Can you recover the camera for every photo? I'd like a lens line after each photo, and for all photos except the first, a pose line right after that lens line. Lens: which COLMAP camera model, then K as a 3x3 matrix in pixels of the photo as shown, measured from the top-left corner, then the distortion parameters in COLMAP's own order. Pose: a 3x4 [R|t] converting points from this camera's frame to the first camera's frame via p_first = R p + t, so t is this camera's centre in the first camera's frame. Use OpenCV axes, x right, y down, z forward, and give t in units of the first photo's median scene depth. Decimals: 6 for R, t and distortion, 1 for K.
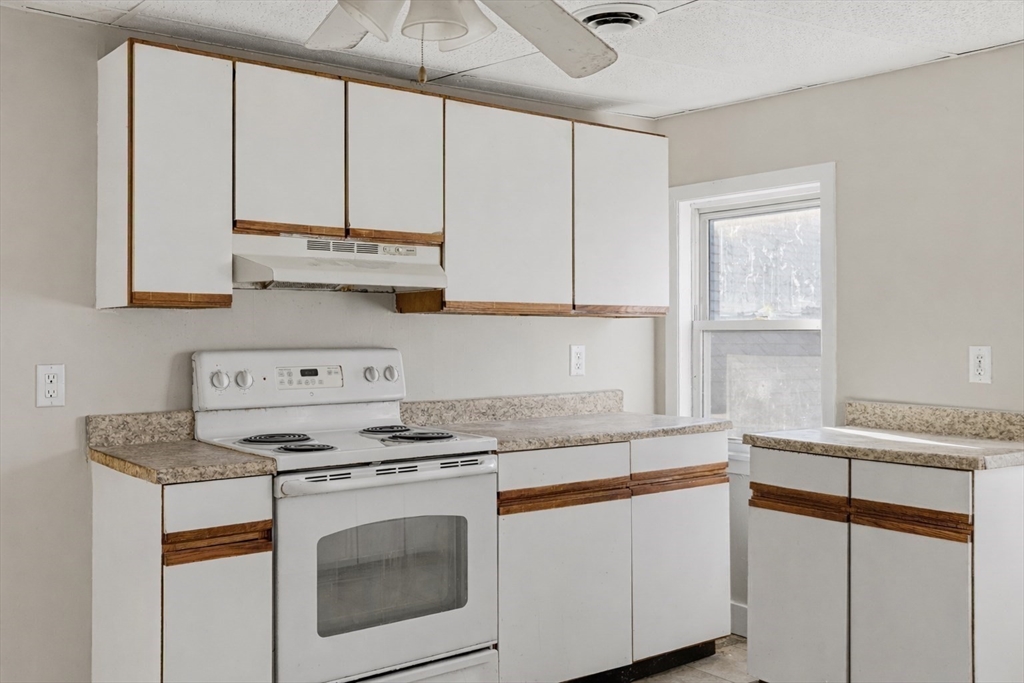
lens RADIAL K [[965.9, 0, 511.2], [0, 965.9, 332.3], [0, 0, 1]] dist [-0.002232, 0.000000]
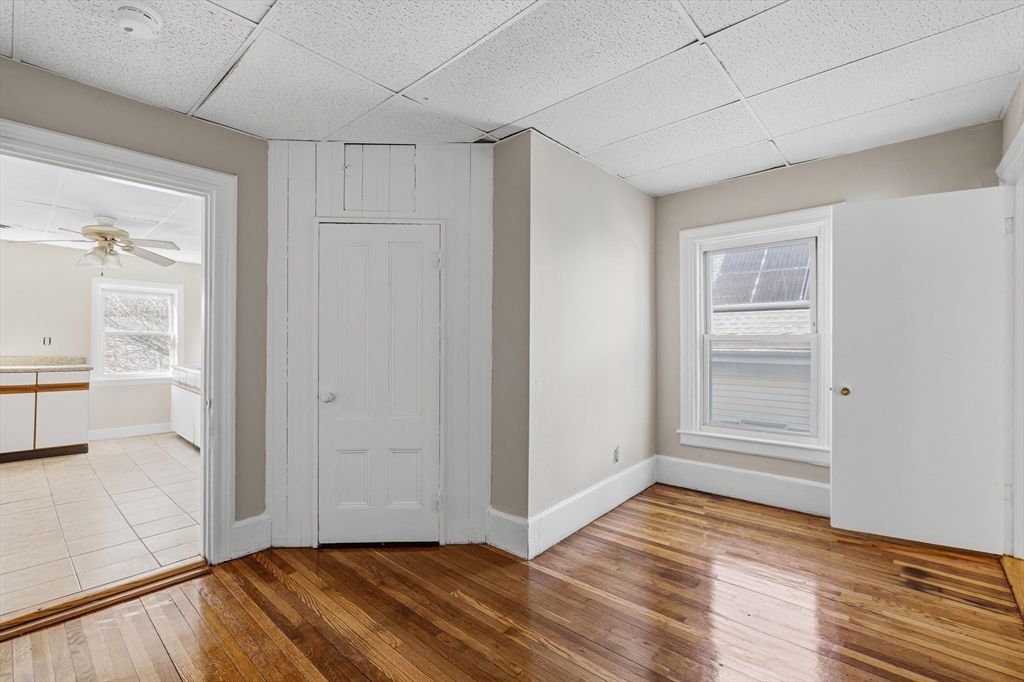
lens RADIAL K [[446.7, 0, 519.5], [0, 446.7, 335.4], [0, 0, 1]] dist [0.000983, 0.000261]
pose [[-0.186535, 0.002728, 0.982445, -1.353982], [-0.011161, 0.999926, -0.004896, -0.001826], [-0.982385, -0.011878, -0.186490, -0.280069]]
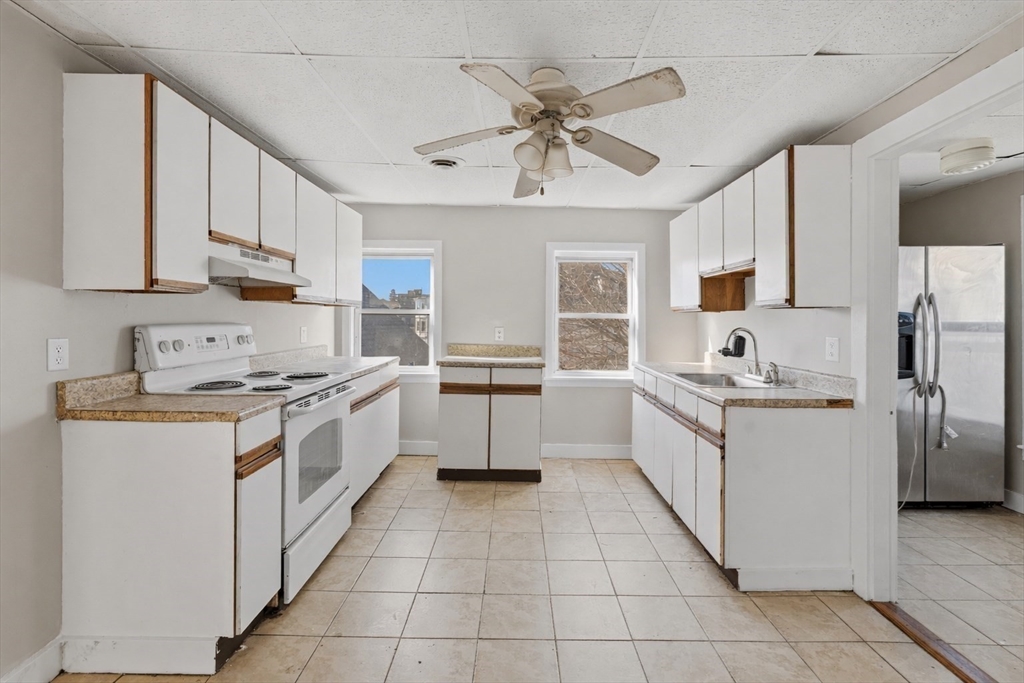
lens RADIAL K [[477.1, 0, 506.8], [0, 477.1, 323.1], [0, 0, 1]] dist [0.016778, -0.000671]
pose [[0.637163, -0.005507, 0.770709, -0.514295], [-0.006859, 0.999894, 0.012816, 0.004877], [-0.770698, -0.013453, 0.637058, 0.212276]]
